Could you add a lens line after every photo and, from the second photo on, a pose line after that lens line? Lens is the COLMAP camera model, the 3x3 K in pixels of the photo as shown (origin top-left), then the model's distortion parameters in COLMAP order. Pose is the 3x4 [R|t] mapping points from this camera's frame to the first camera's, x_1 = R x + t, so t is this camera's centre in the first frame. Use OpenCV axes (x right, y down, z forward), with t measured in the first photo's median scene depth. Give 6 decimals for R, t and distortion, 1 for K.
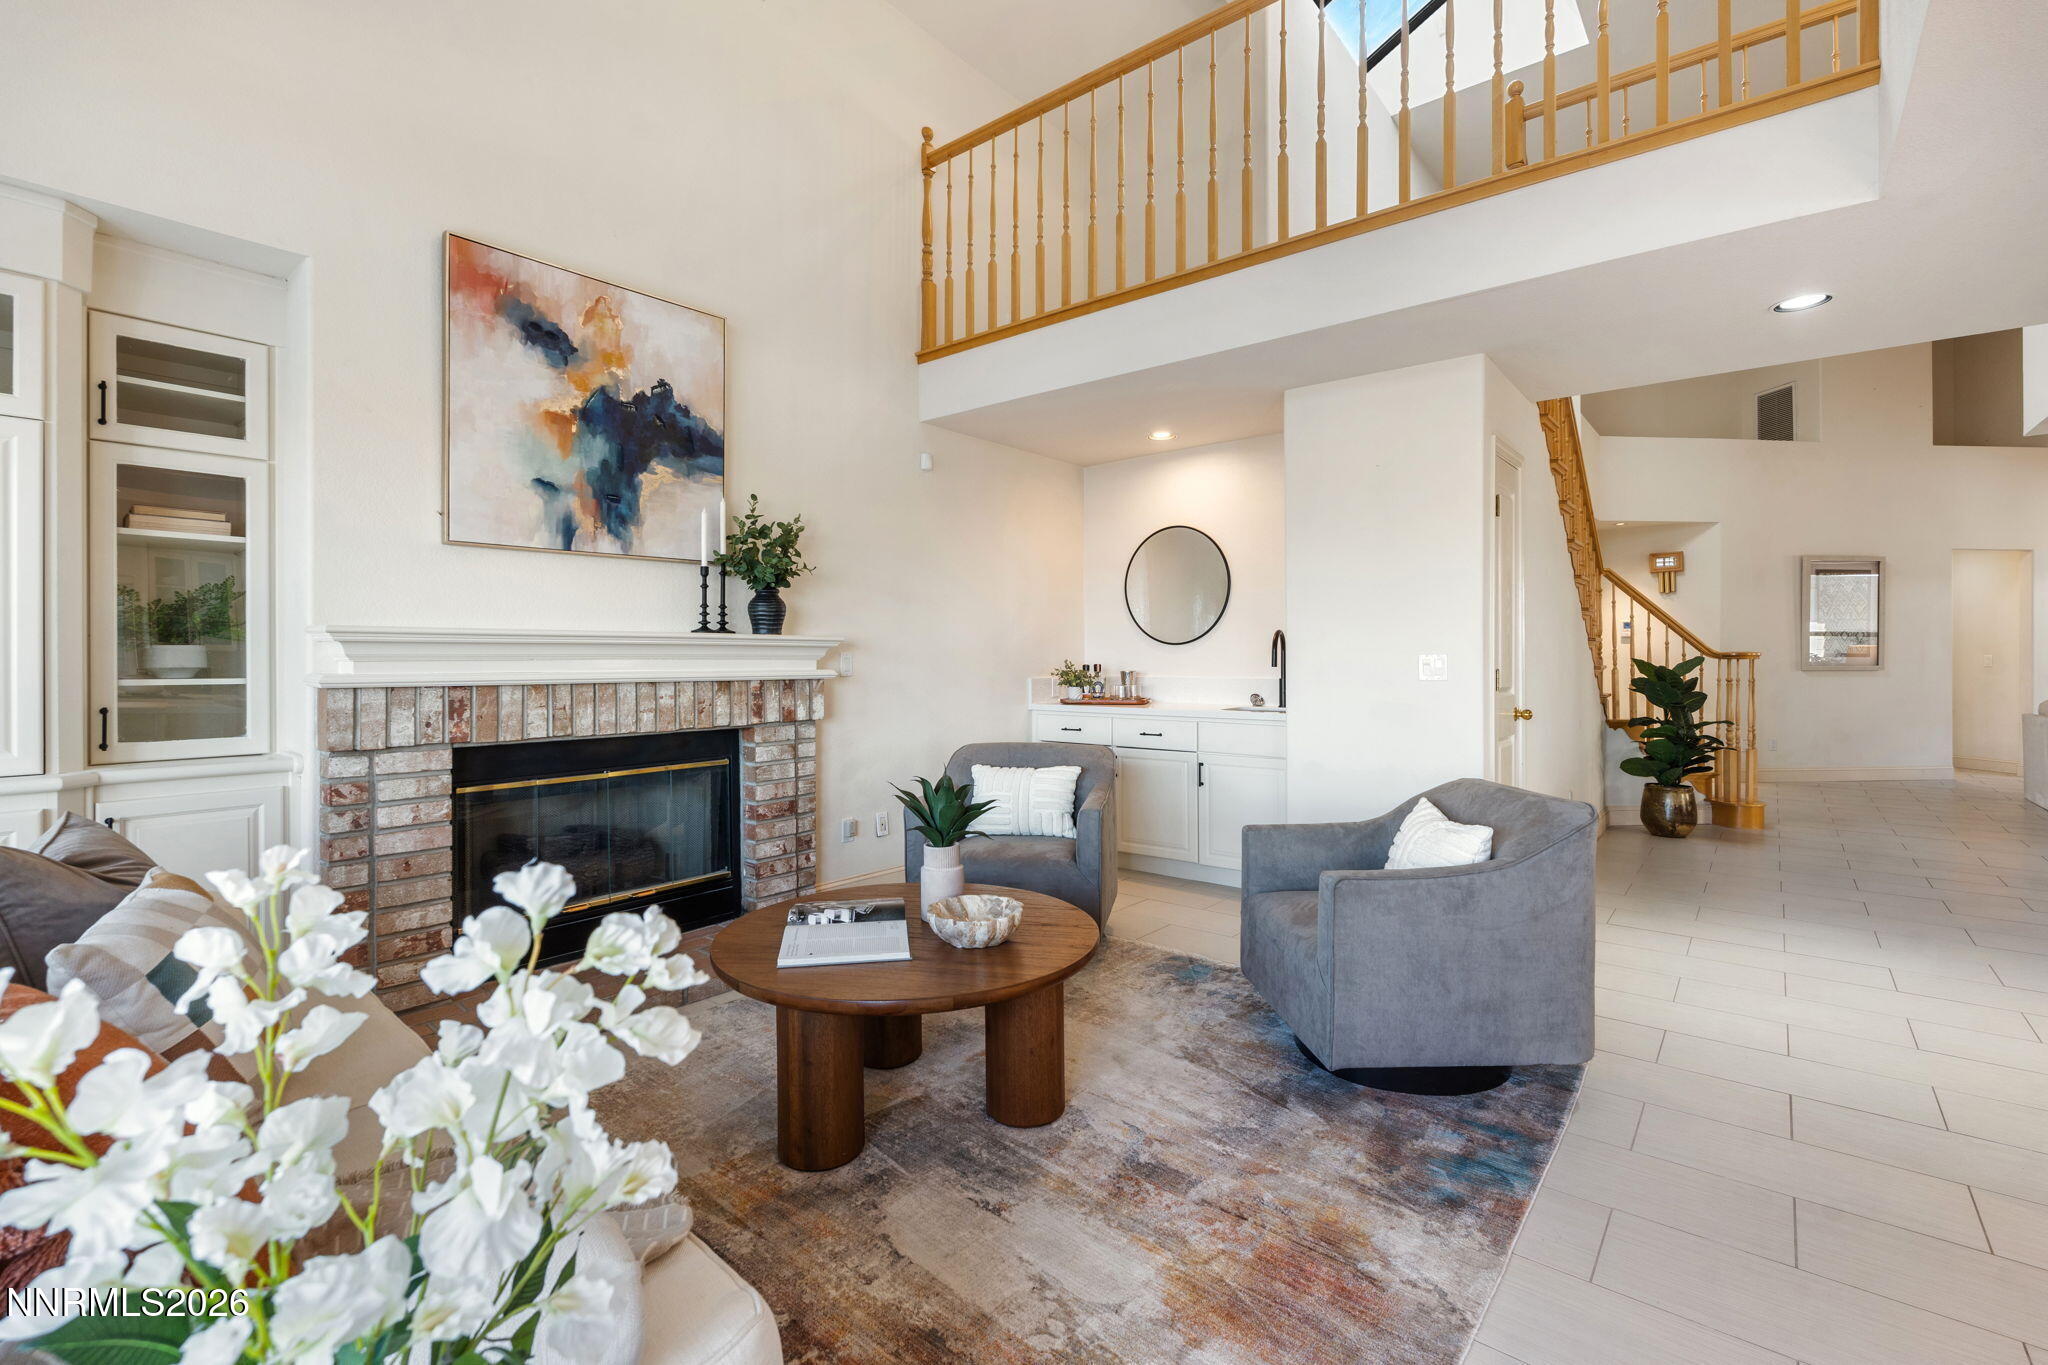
lens RADIAL K [[902.3, 0, 1021.9], [0, 902.3, 656.5], [0, 0, 1]] dist [-0.006503, 0.001265]
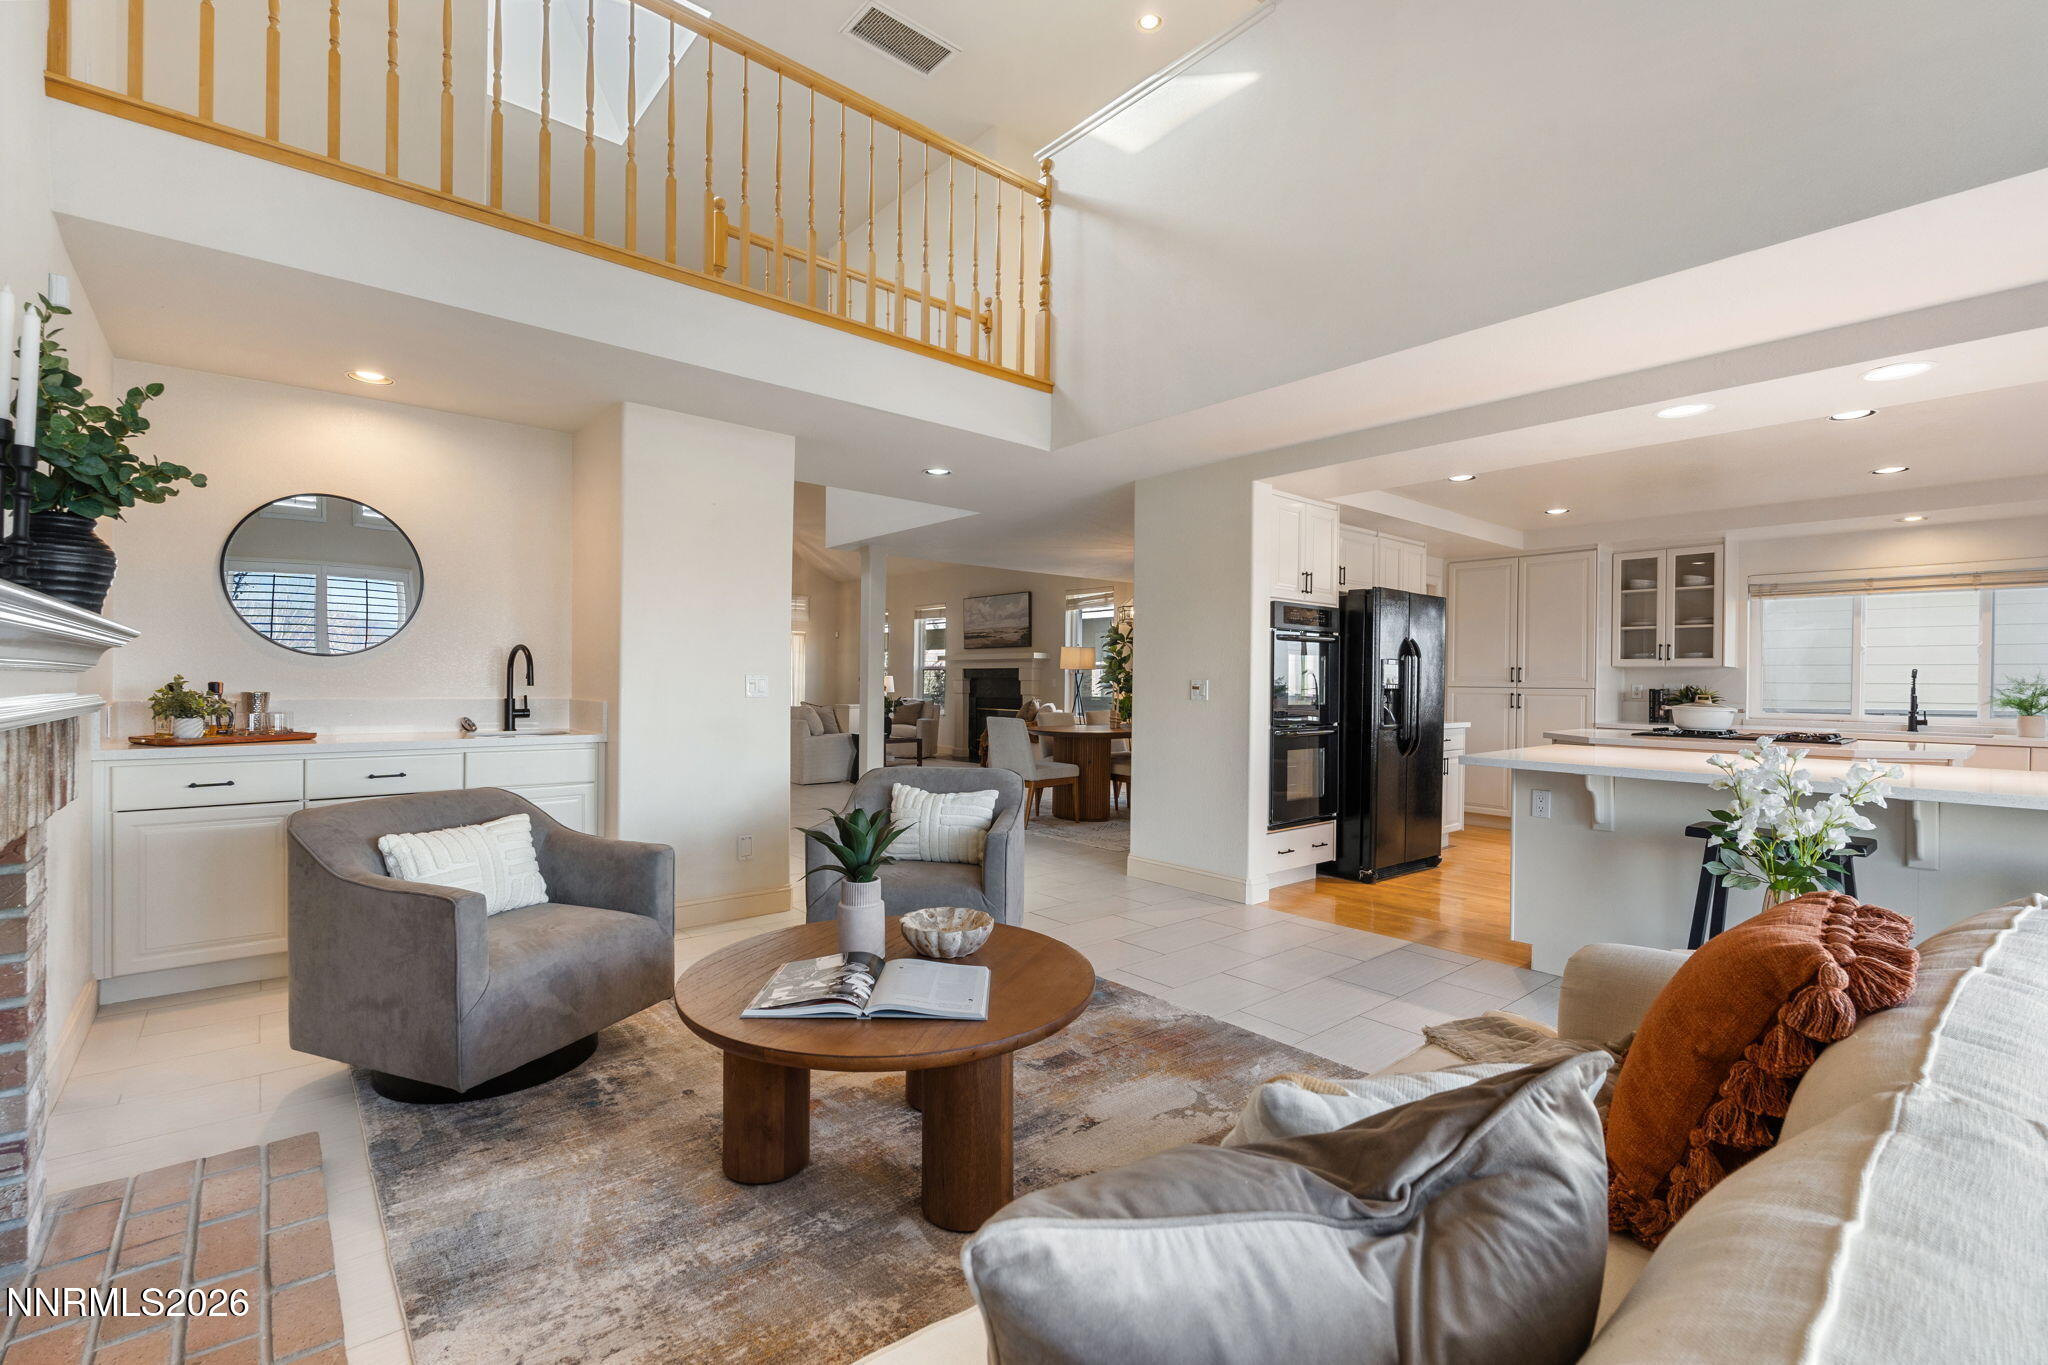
lens RADIAL K [[902.3, 0, 1024.1], [0, 902.3, 683.8], [0, 0, 1]] dist [-0.006503, 0.001265]
pose [[0.156747, 0.001939, 0.987637, -0.783078], [-0.013882, 0.999904, 0.000240, 0.002983], [-0.987541, -0.013748, 0.156759, 0.552385]]
